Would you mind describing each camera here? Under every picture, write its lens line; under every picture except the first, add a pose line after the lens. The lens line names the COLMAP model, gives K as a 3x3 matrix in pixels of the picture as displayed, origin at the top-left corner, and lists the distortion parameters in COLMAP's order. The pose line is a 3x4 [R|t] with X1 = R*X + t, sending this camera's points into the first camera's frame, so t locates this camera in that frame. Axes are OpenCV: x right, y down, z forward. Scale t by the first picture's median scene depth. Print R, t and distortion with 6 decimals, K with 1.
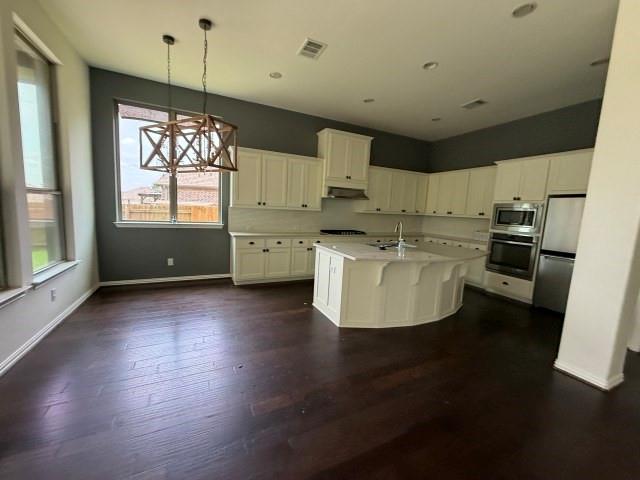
lens RADIAL K [[255.8, 0, 320.3], [0, 255.8, 239.4], [0, 0, 1]] dist [0.003814, 0.000477]
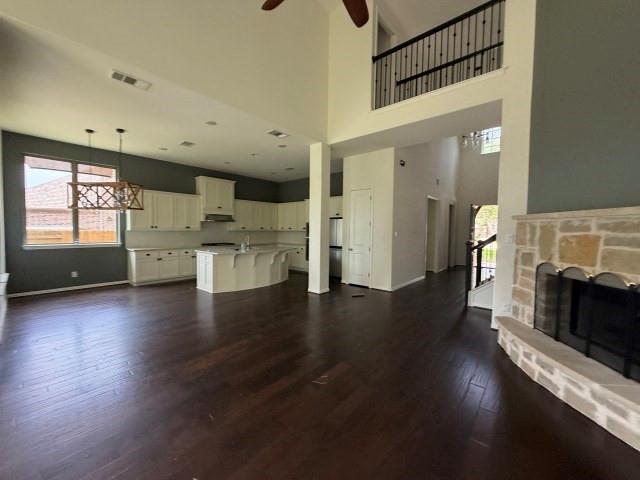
lens RADIAL K [[255.8, 0, 318.7], [0, 255.8, 239.2], [0, 0, 1]] dist [0.003814, 0.000477]
pose [[0.918493, -0.055044, 0.391588, 0.048078], [0.081861, 0.995281, -0.052108, 0.072609], [-0.386872, 0.079917, 0.918664, -0.626487]]
